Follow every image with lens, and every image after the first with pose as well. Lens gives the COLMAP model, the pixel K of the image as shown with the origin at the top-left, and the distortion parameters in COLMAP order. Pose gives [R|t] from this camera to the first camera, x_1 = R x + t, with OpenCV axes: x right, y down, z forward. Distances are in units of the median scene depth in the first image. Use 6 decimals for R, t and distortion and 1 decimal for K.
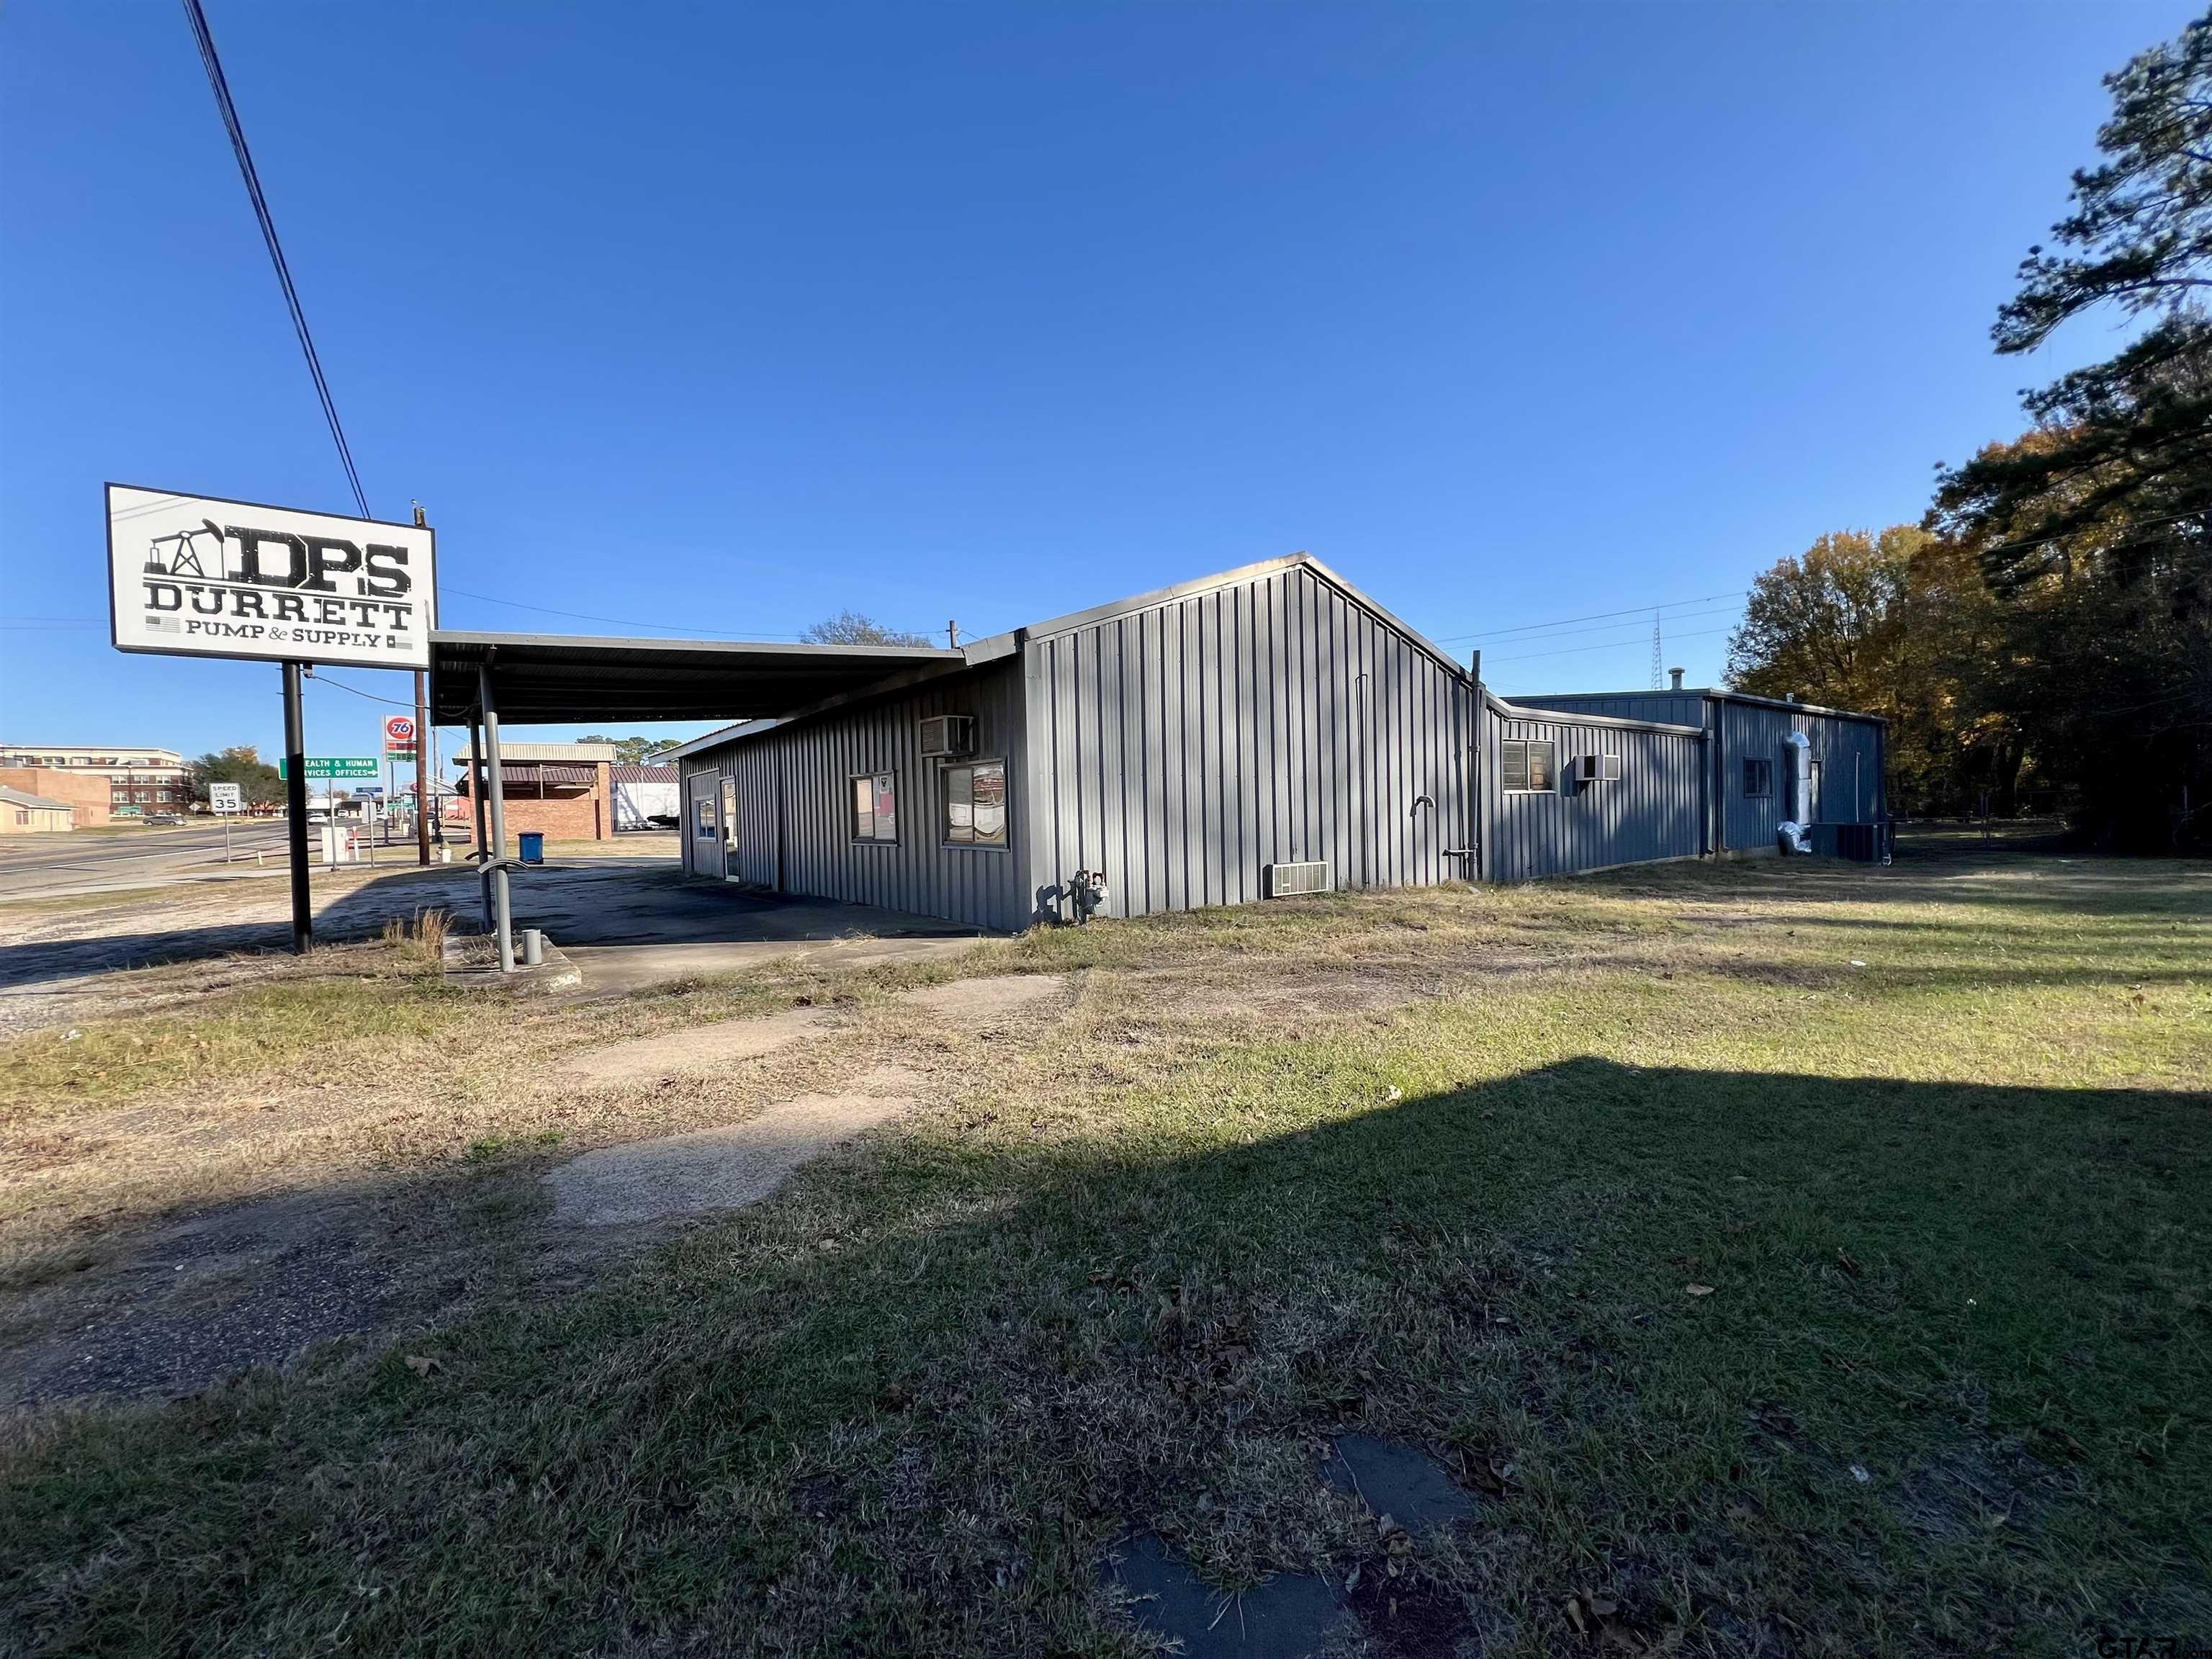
lens RADIAL K [[879.6, 0, 1157.4], [0, 879.6, 820.8], [0, 0, 1]] dist [-0.003844, 0.000951]
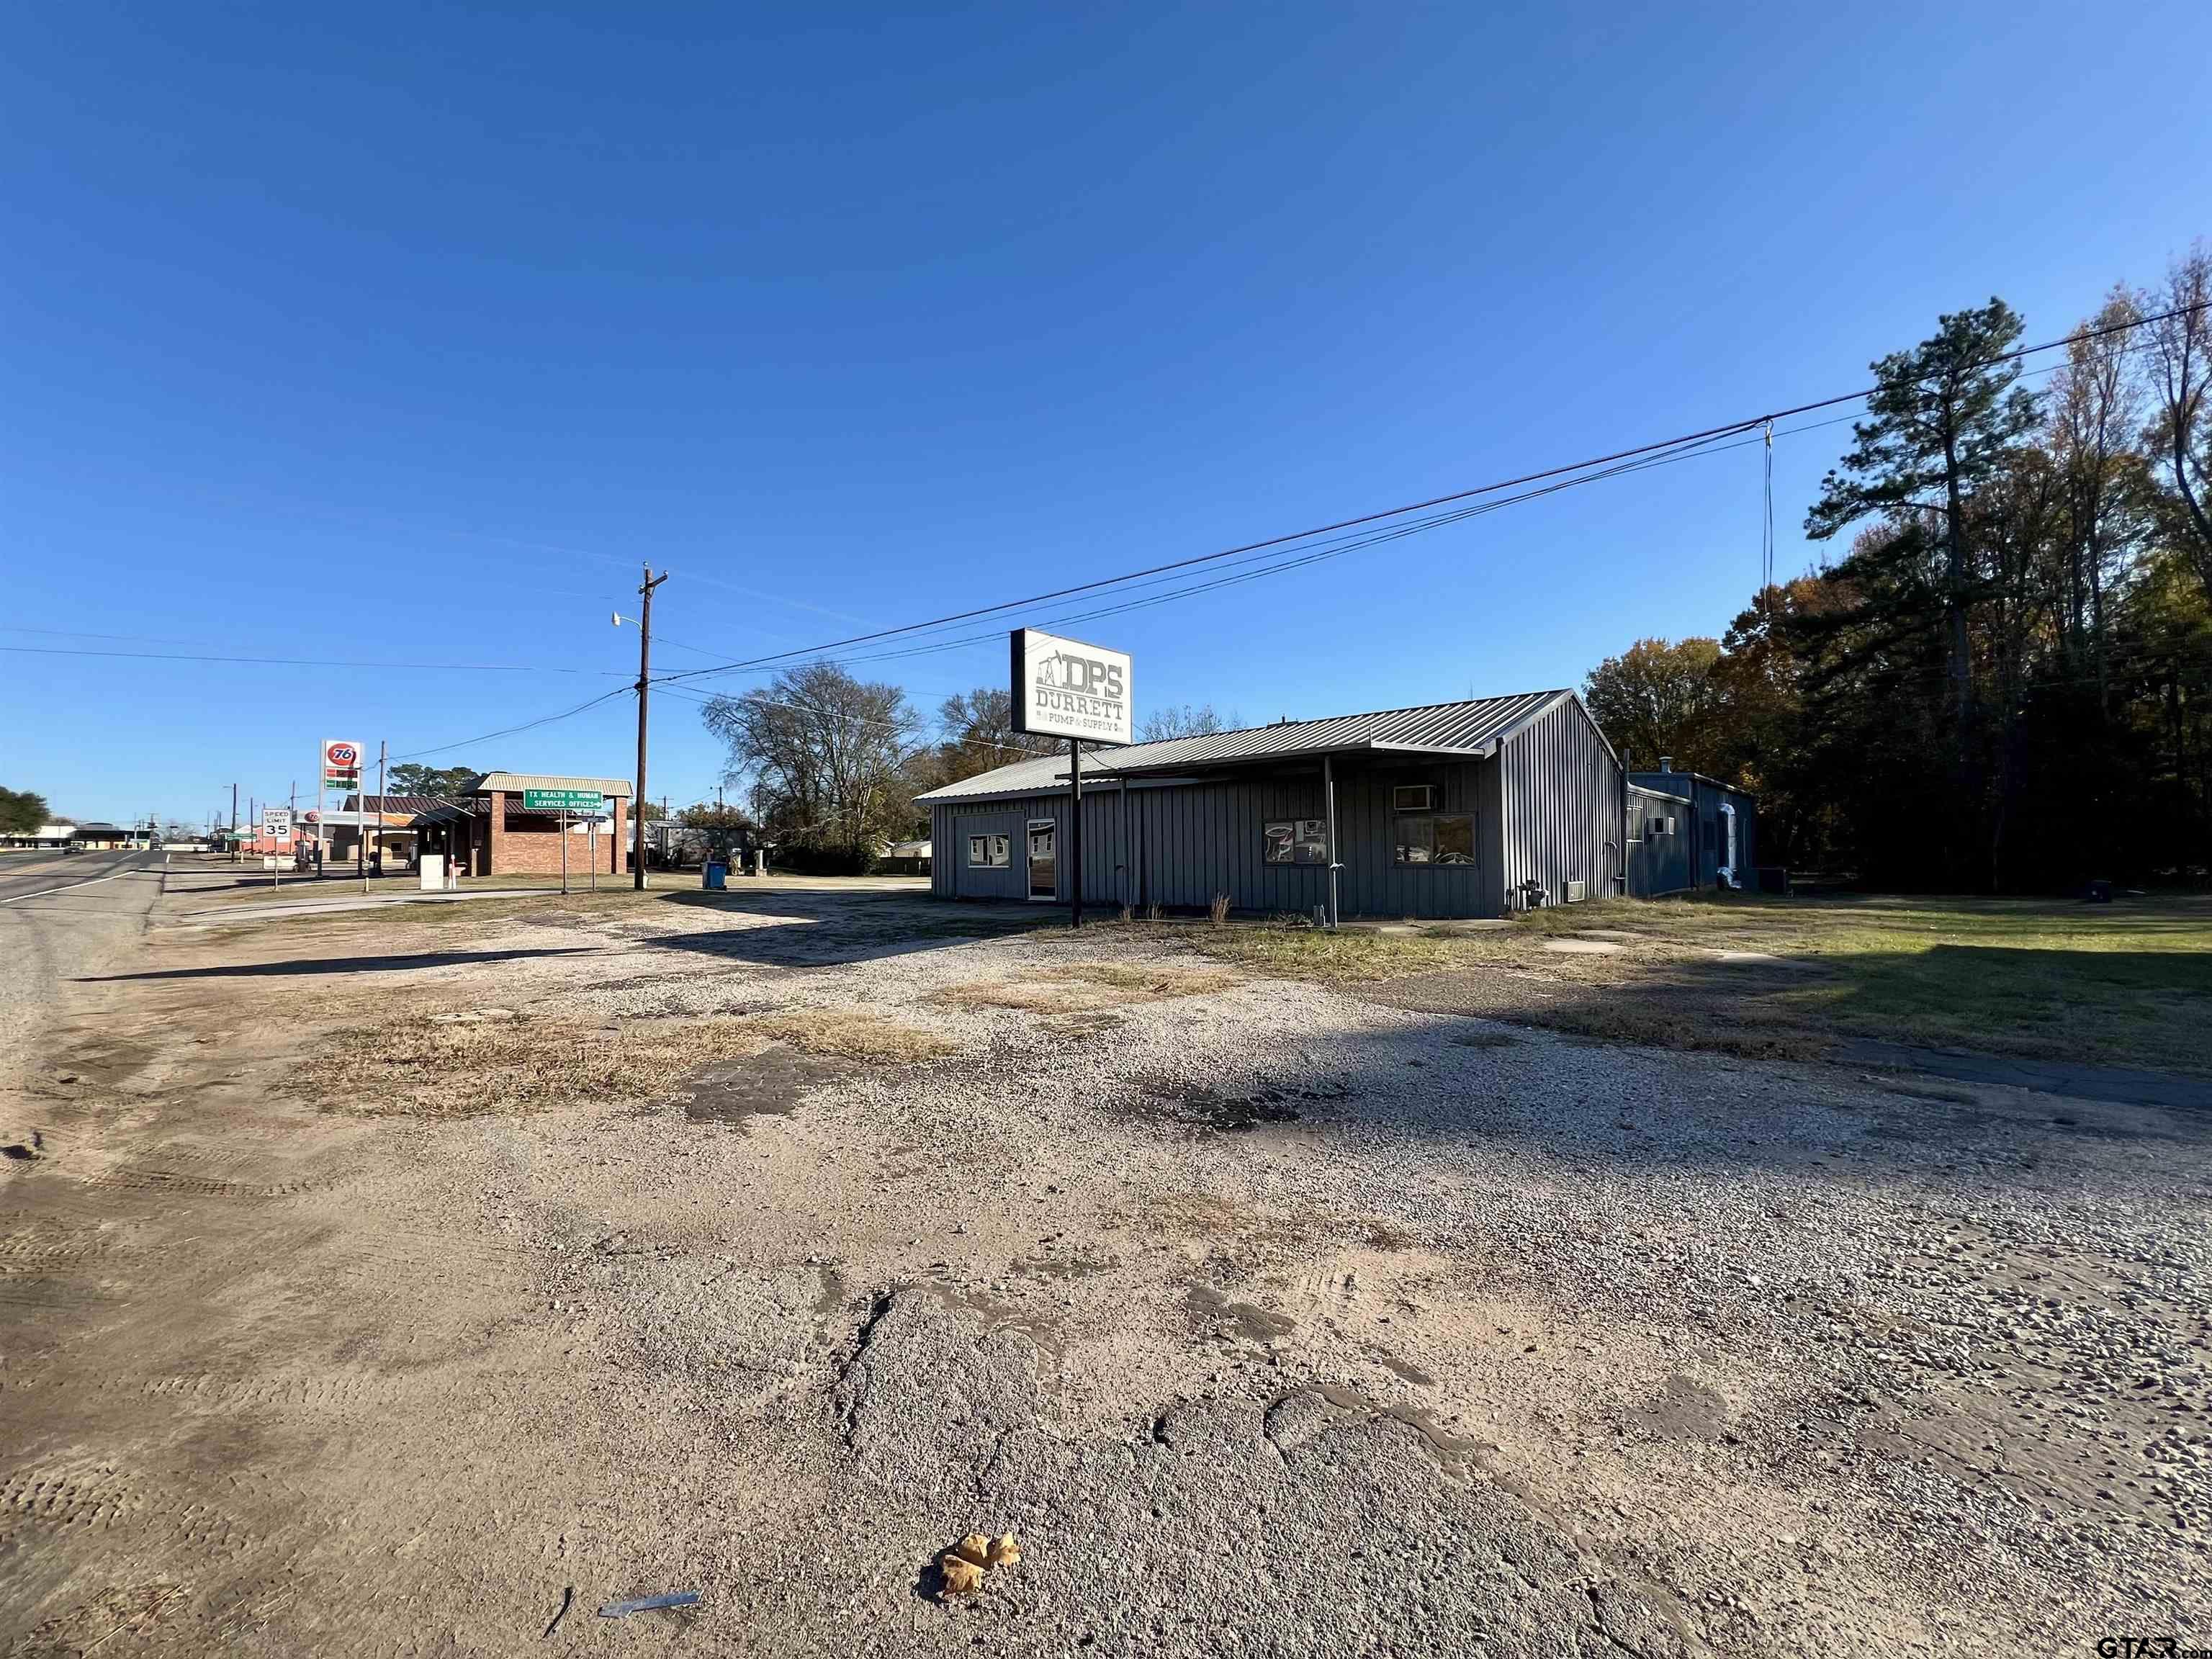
lens RADIAL K [[879.6, 0, 1126.0], [0, 879.6, 819.5], [0, 0, 1]] dist [-0.003844, 0.000951]
pose [[0.982865, 0.023661, 0.182801, -1.109090], [-0.013547, 0.998318, -0.056379, 0.040749], [-0.183827, 0.052937, 0.981532, -0.487506]]
